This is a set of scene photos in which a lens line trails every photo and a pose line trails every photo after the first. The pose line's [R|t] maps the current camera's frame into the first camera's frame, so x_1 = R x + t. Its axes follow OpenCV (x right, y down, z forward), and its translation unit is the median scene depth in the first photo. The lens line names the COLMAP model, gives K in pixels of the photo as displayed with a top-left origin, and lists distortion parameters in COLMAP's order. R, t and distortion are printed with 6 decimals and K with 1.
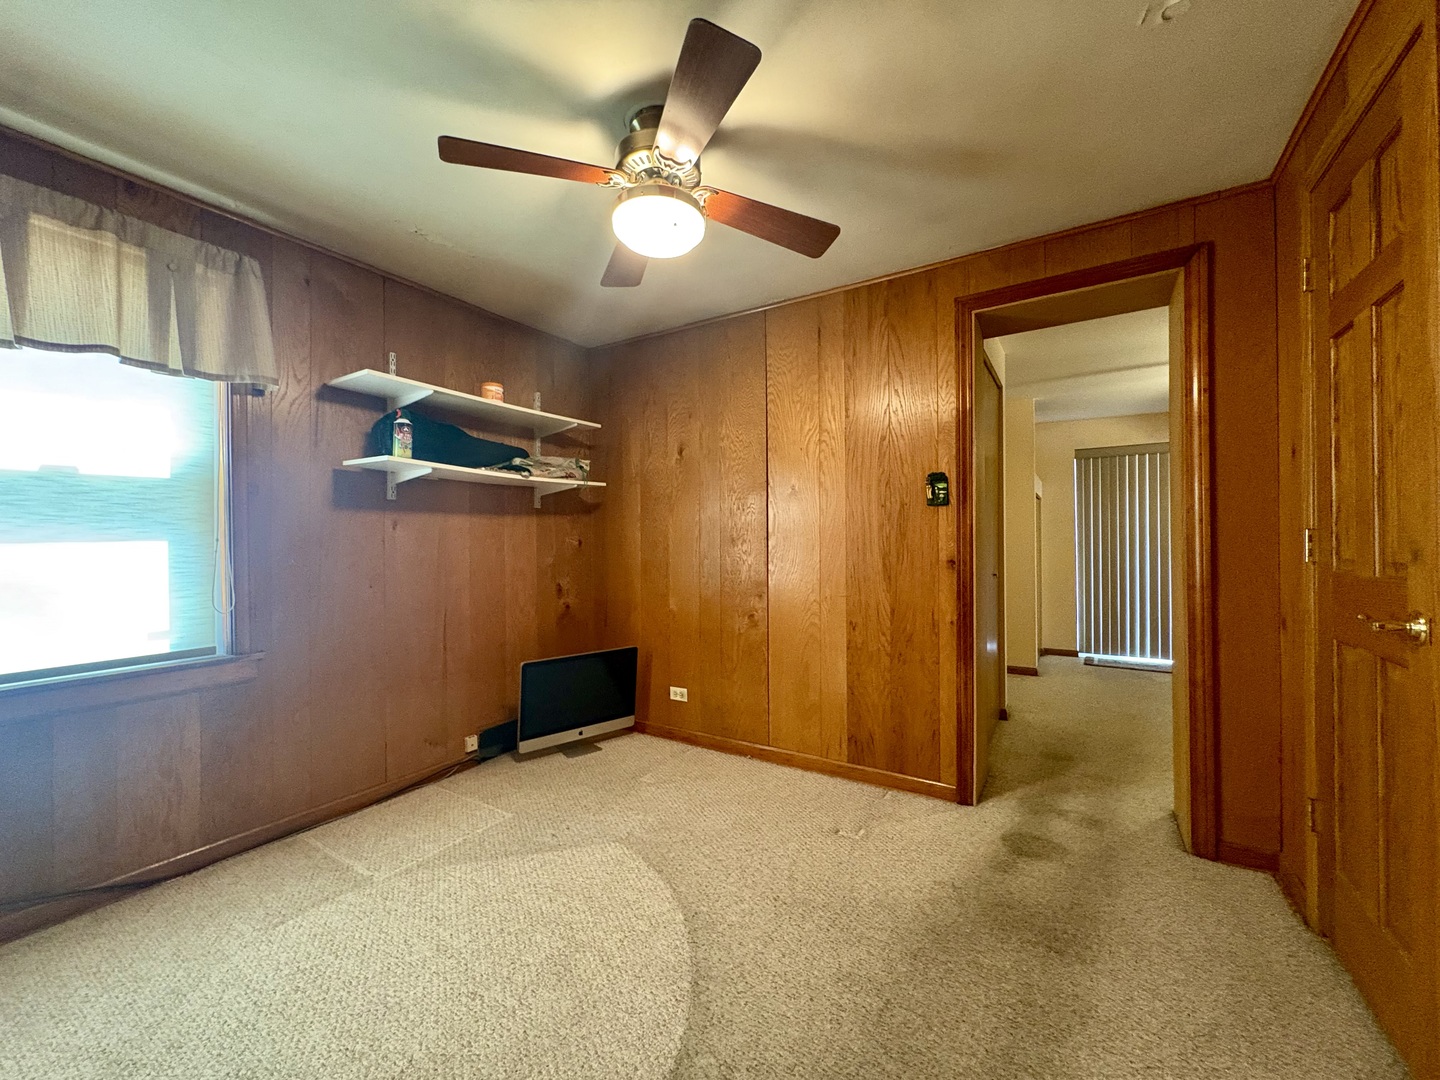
lens RADIAL K [[580.4, 0, 723.0], [0, 580.4, 540.4], [0, 0, 1]] dist [-0.000680, -0.000080]
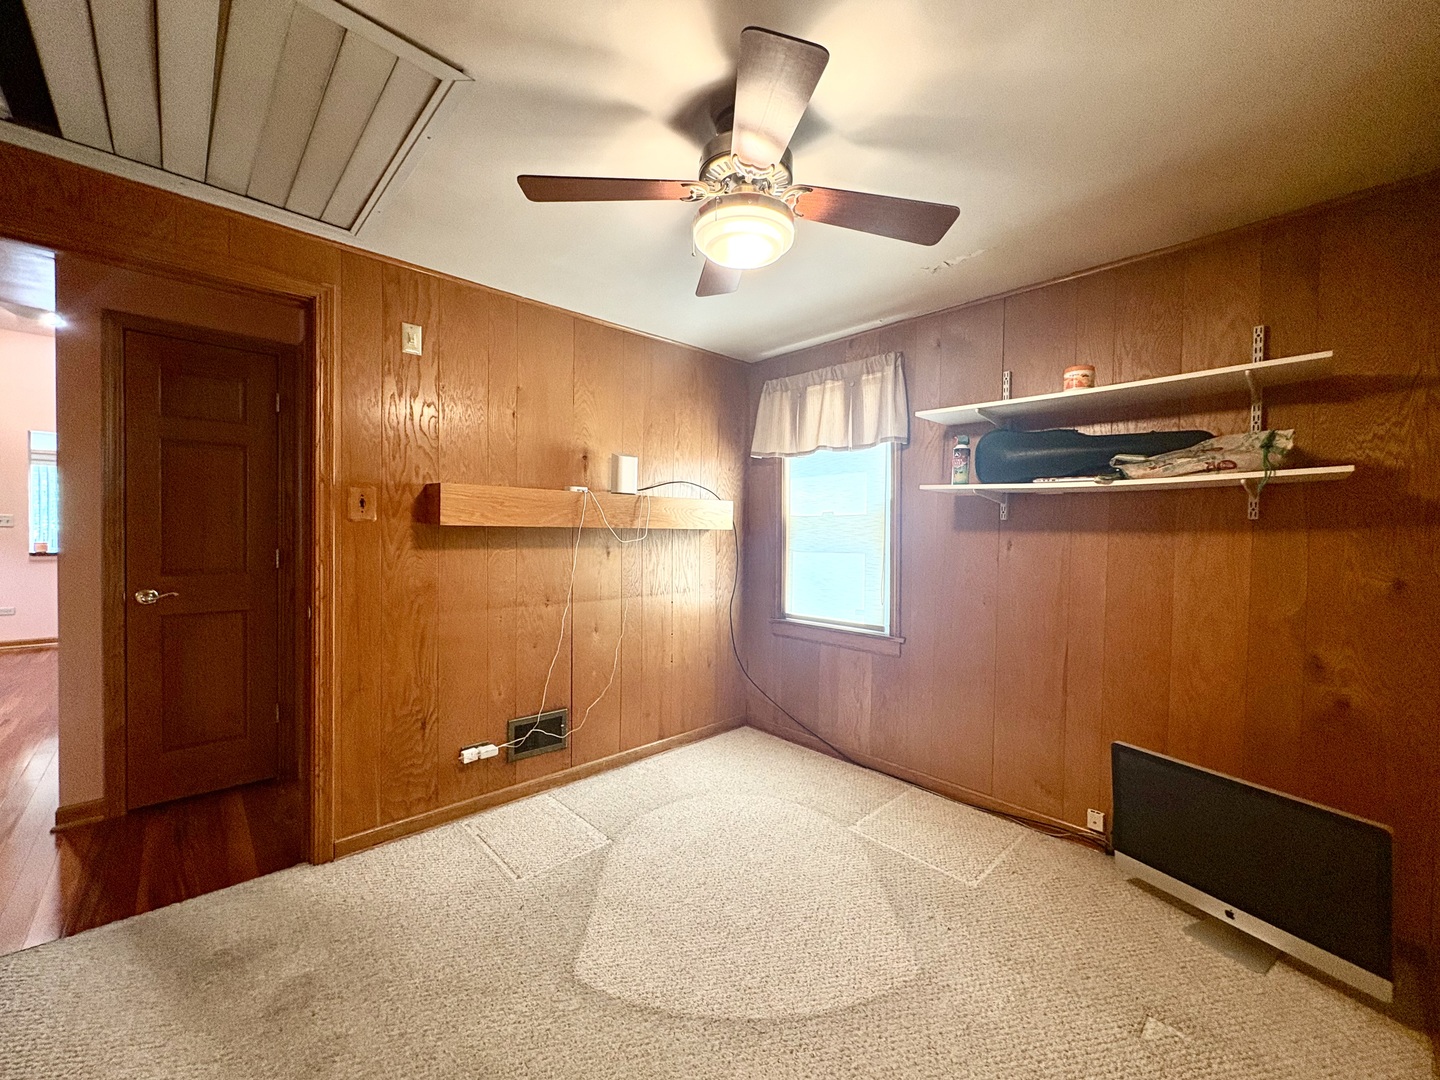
lens RADIAL K [[580.4, 0, 723.0], [0, 580.4, 540.4], [0, 0, 1]] dist [-0.000680, -0.000080]
pose [[-0.260424, 0.021325, -0.965259, 0.483279], [-0.012955, 0.999589, 0.025578, -0.050266], [0.965408, 0.019166, -0.260040, 0.741663]]
